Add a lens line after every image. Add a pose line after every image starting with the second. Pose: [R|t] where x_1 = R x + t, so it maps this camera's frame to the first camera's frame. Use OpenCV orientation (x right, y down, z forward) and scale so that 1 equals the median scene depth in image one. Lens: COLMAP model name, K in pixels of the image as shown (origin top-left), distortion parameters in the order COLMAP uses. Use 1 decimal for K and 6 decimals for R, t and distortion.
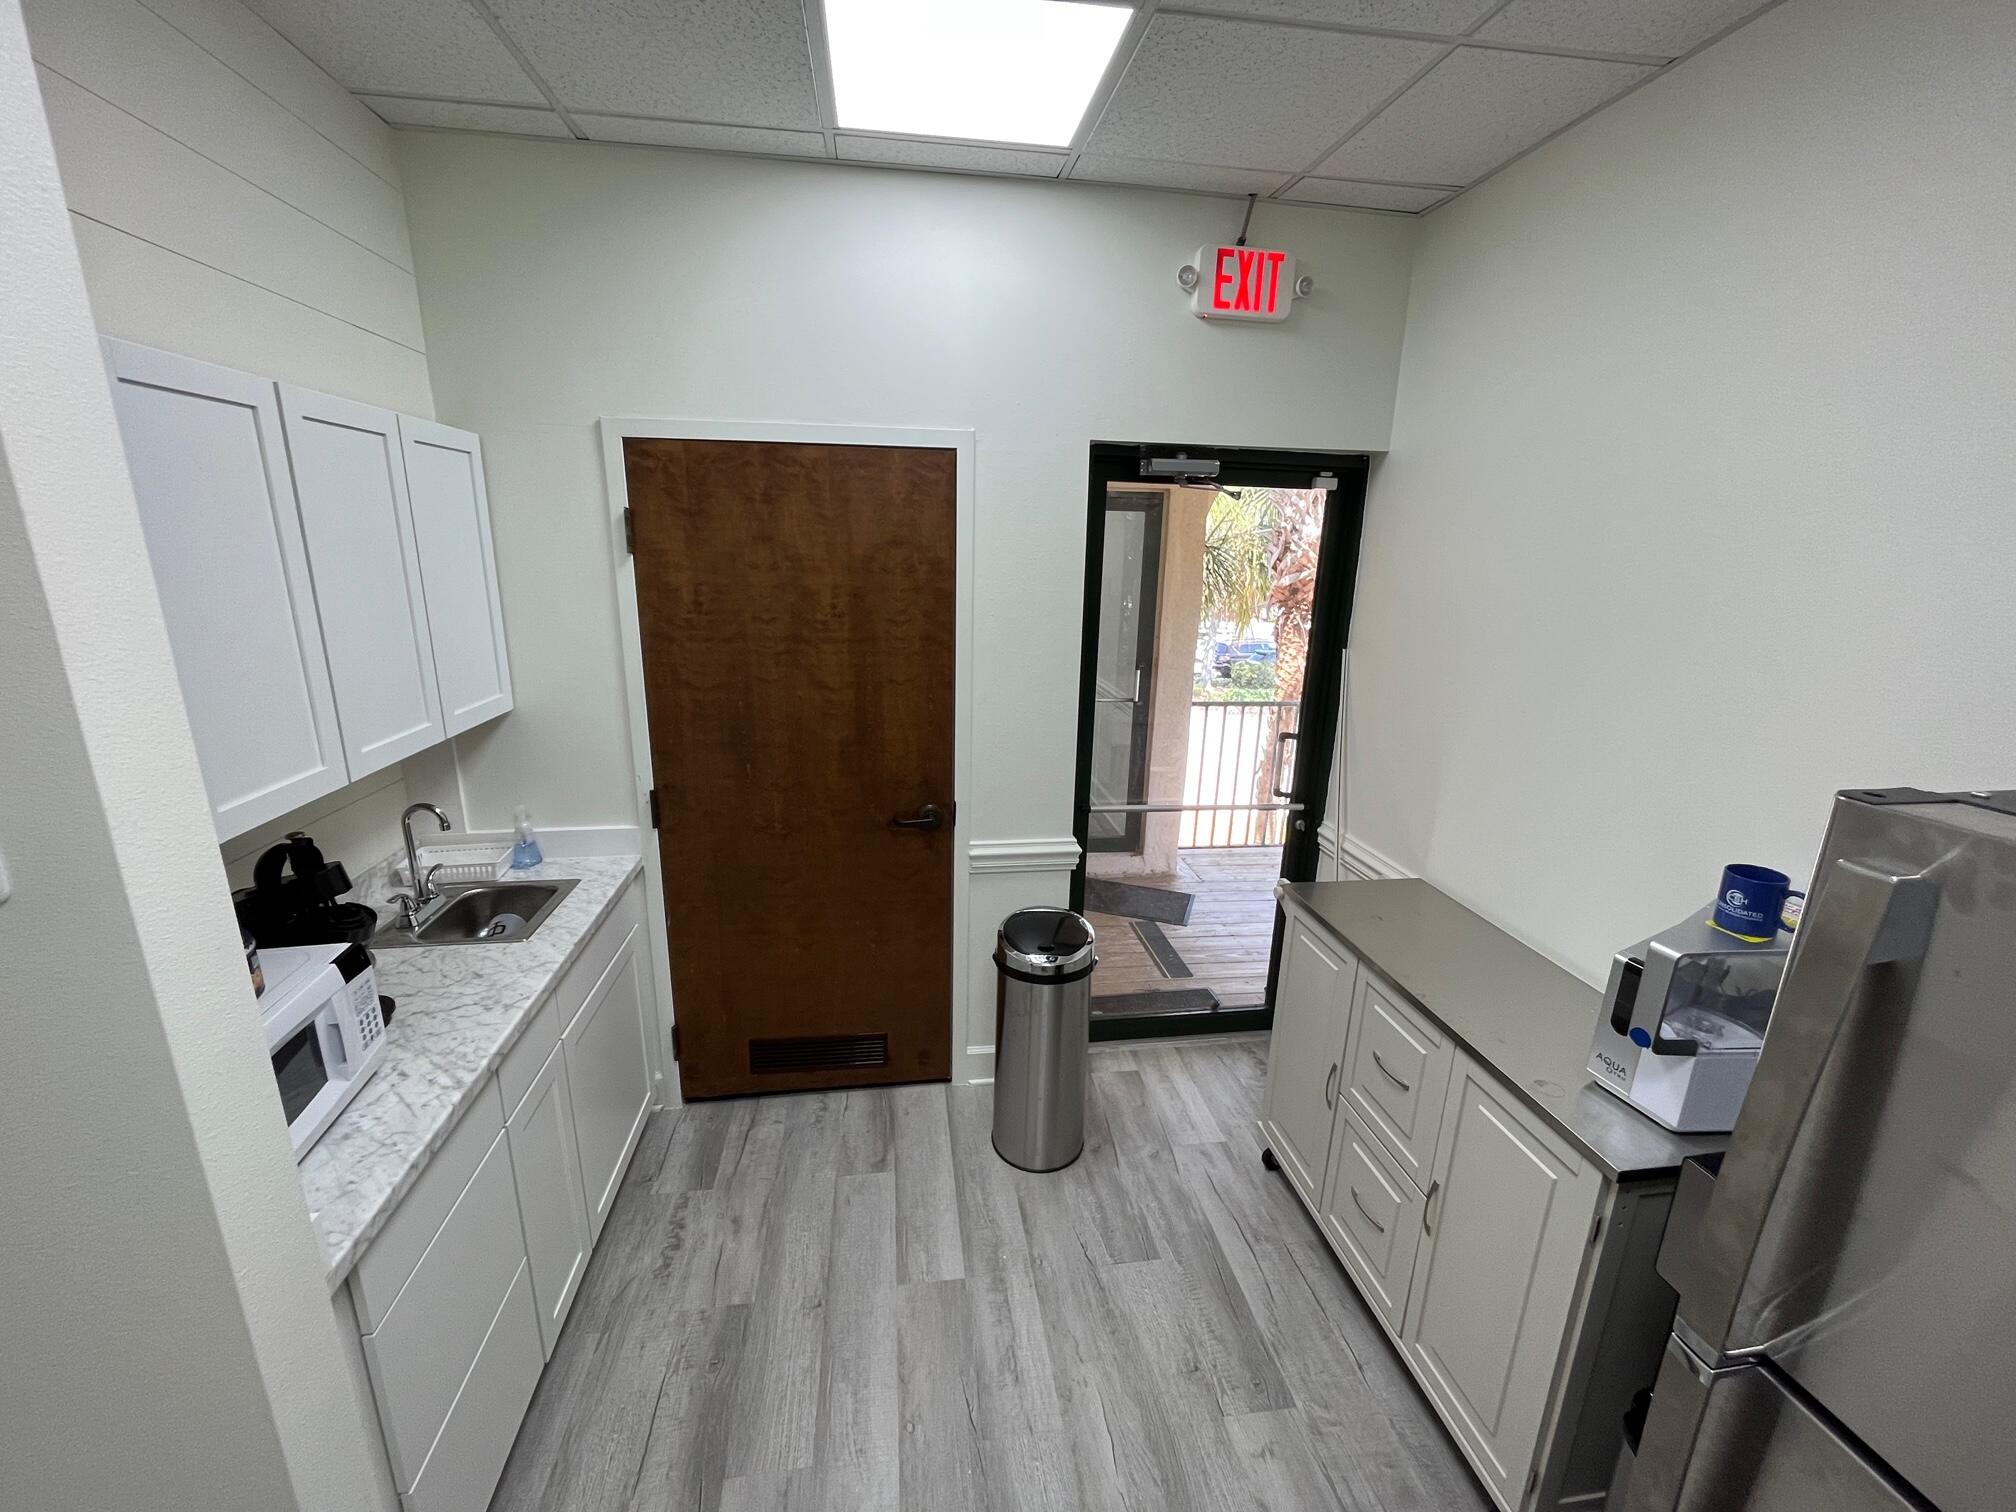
lens RADIAL K [[812.0, 0, 1006.7], [0, 812.0, 757.3], [0, 0, 1]] dist [-0.001860, -0.000159]
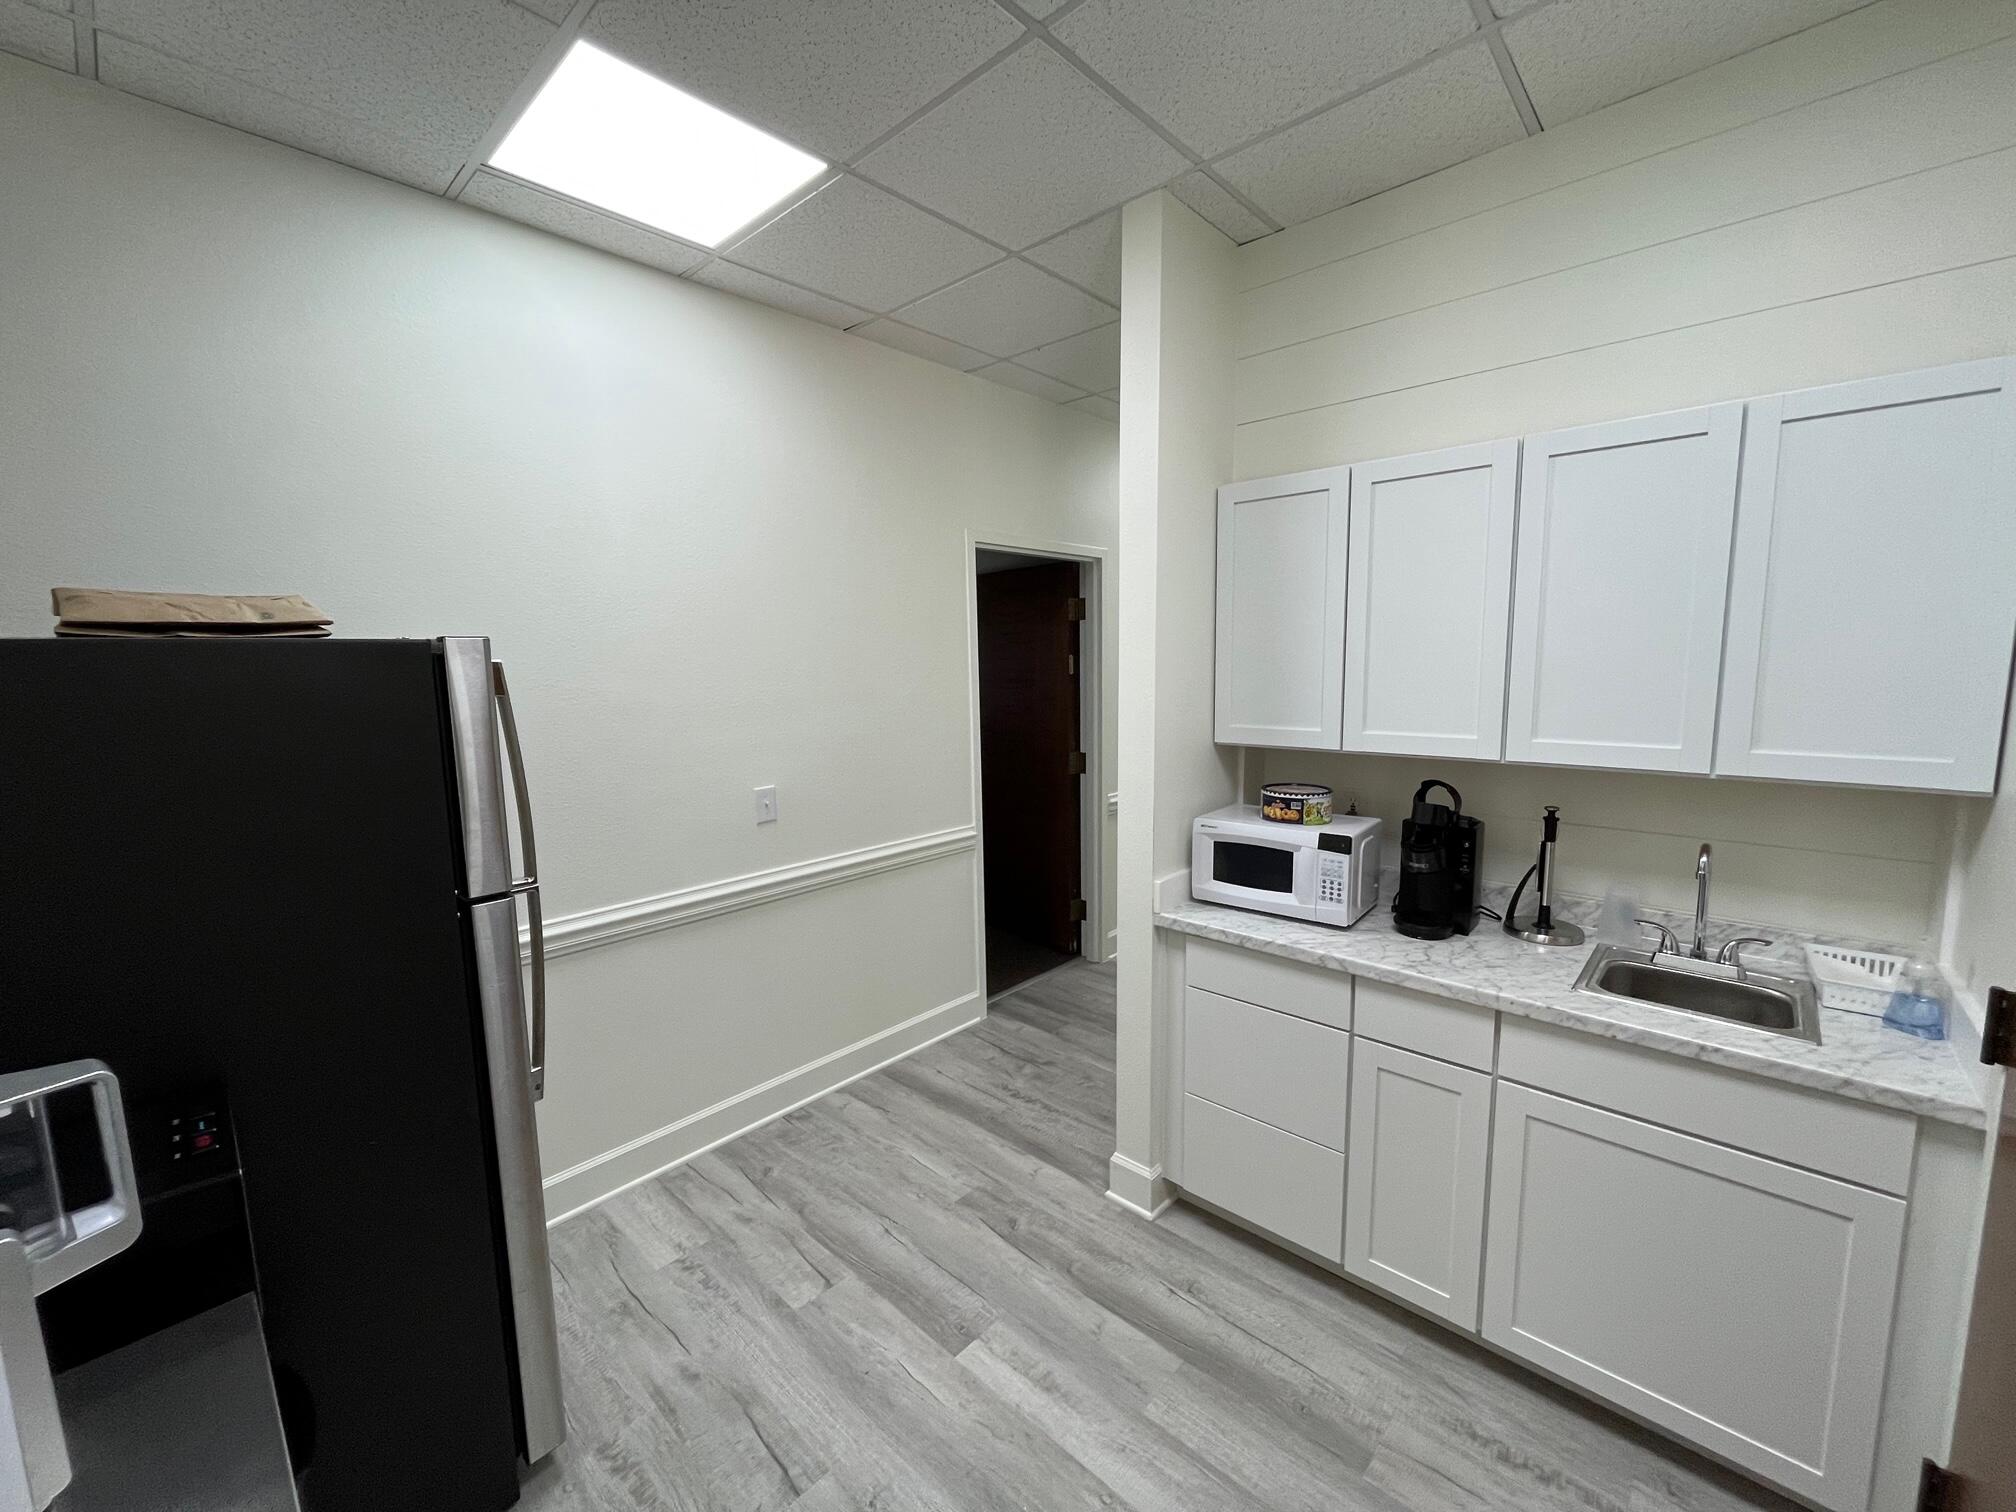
lens RADIAL K [[812.0, 0, 1006.7], [0, 812.0, 757.3], [0, 0, 1]] dist [-0.001860, -0.000159]
pose [[-0.778091, 0.068928, -0.624358, 0.458642], [-0.159752, 0.939566, 0.302813, -0.197378], [0.607498, 0.335359, -0.720056, 1.267150]]
